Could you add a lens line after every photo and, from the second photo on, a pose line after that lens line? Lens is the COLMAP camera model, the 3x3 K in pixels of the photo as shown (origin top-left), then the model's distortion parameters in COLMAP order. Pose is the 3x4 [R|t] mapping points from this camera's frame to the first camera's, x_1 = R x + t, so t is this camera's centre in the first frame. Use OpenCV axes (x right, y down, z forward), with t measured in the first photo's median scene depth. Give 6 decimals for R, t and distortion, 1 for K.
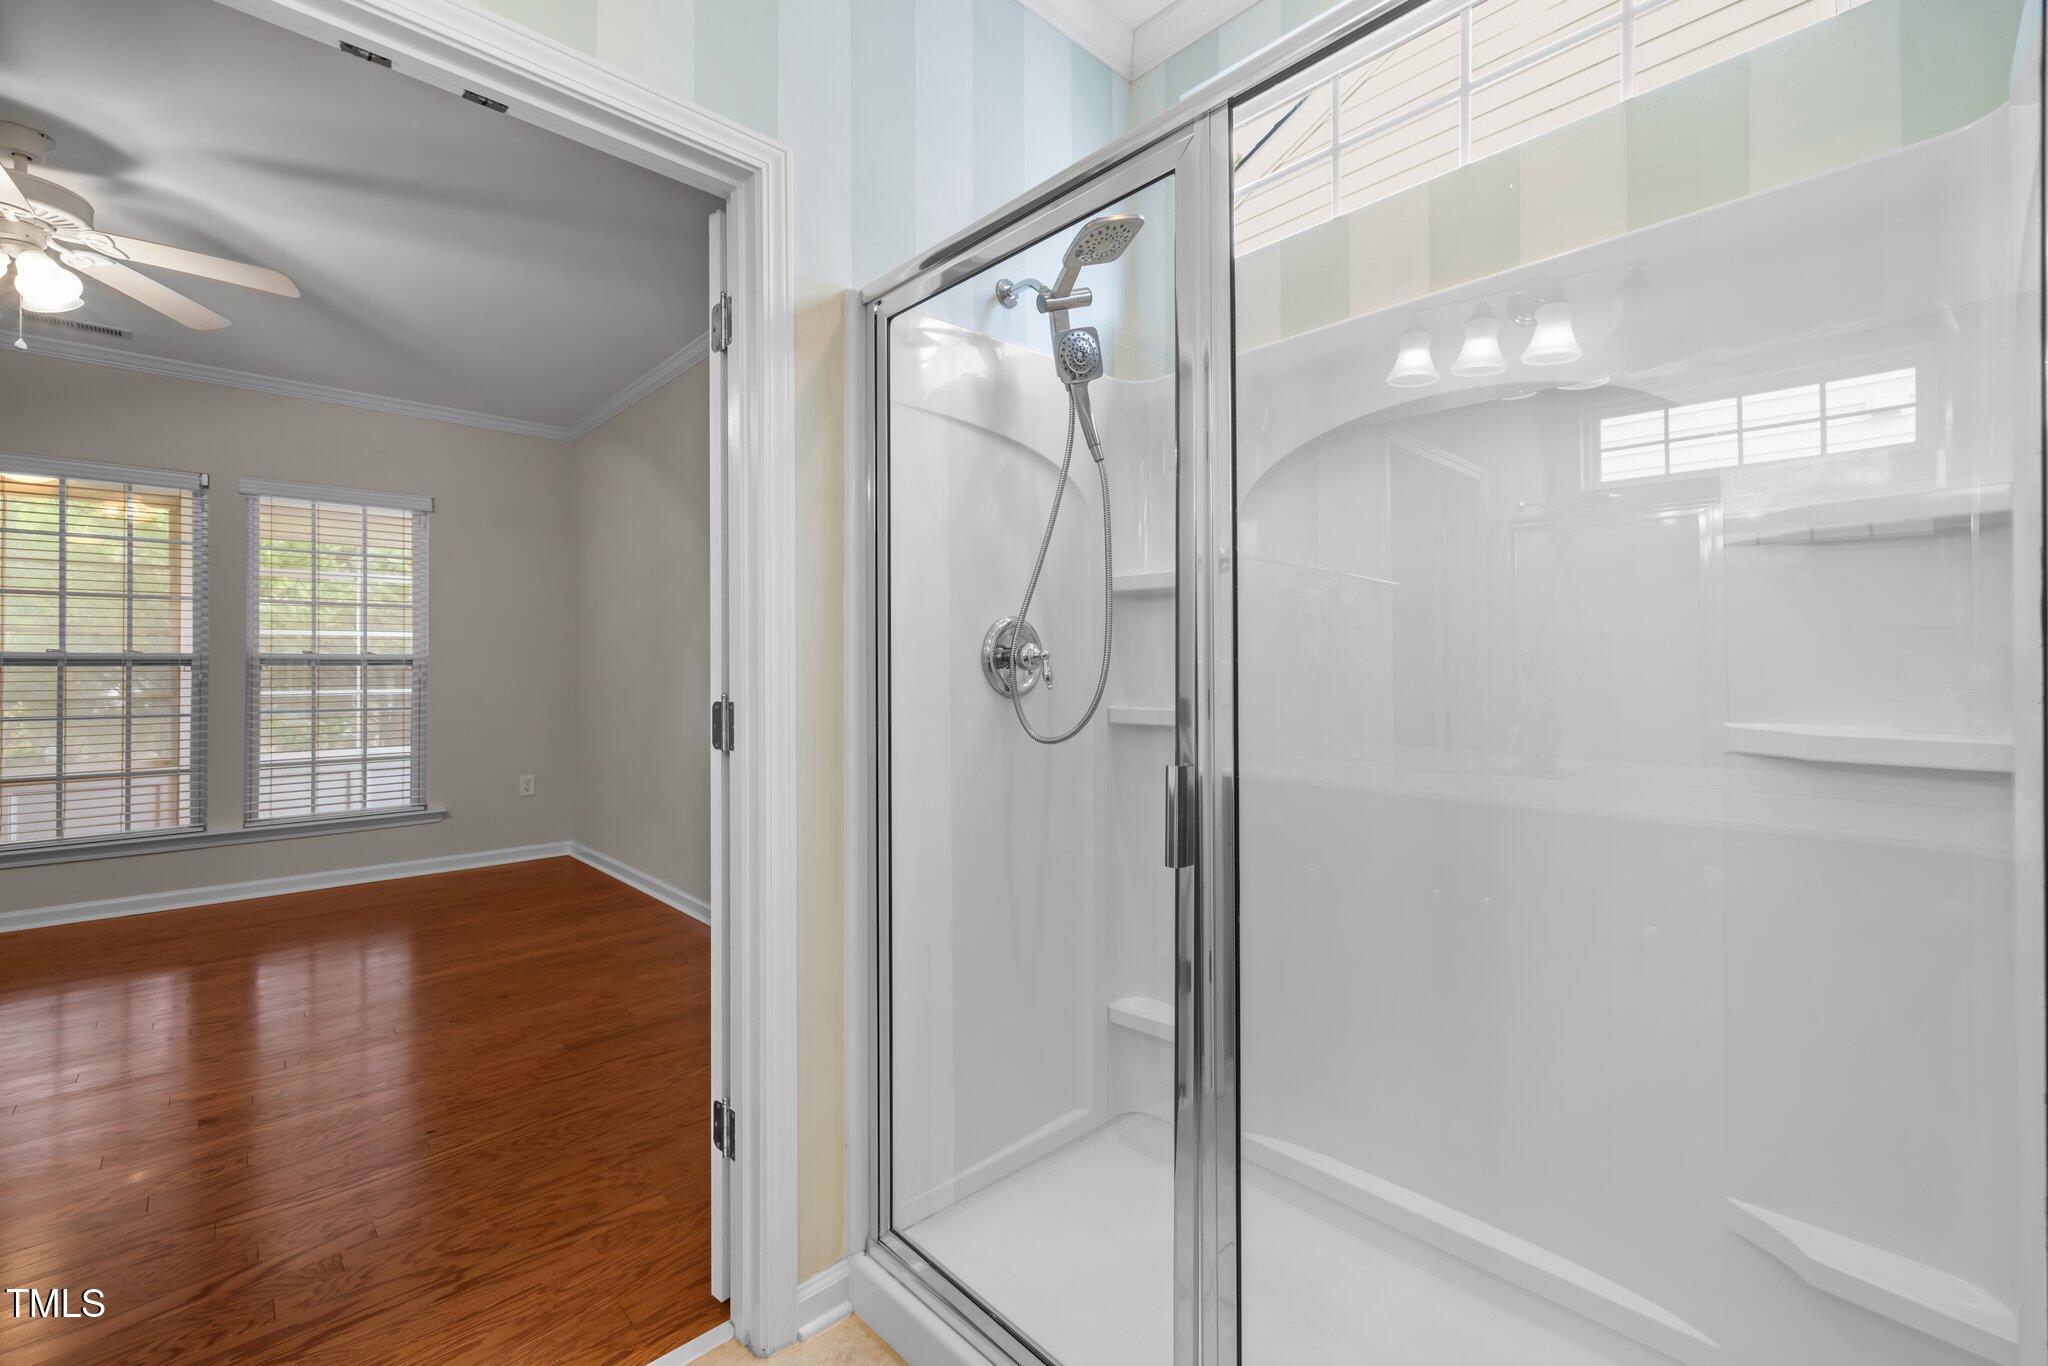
lens RADIAL K [[890.1, 0, 1024.3], [0, 890.1, 686.9], [0, 0, 1]] dist [0.002202, 0.000656]
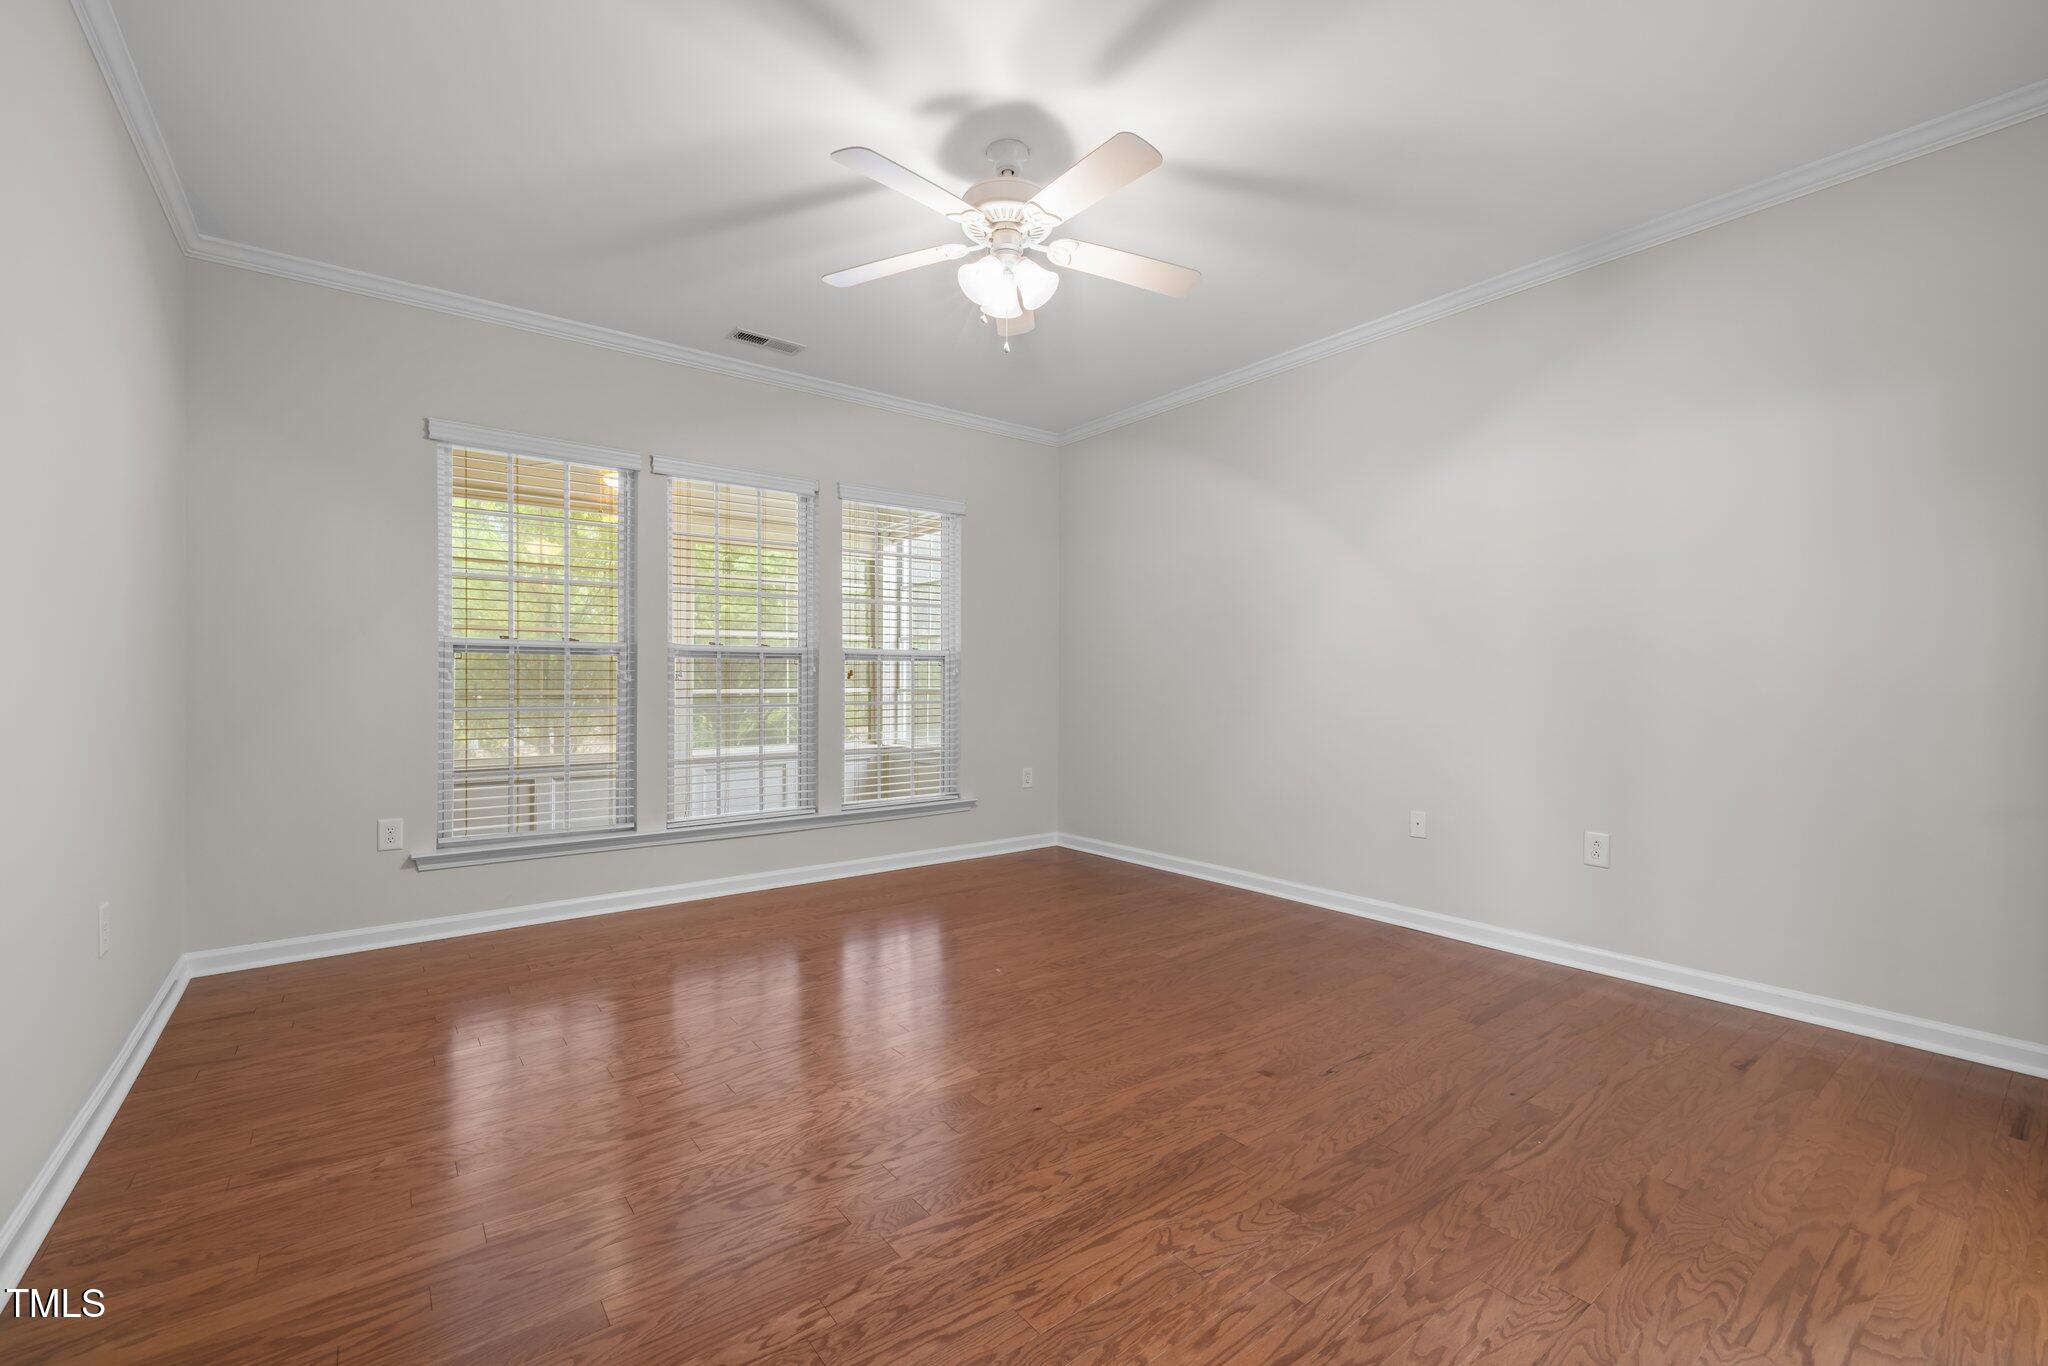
lens RADIAL K [[890.1, 0, 1025.7], [0, 890.1, 686.4], [0, 0, 1]] dist [0.002202, 0.000656]
pose [[0.995153, -0.000135, -0.098338, -0.493910], [-0.001296, 0.999894, -0.014495, 0.021103], [0.098330, 0.014552, 0.995047, -0.034437]]
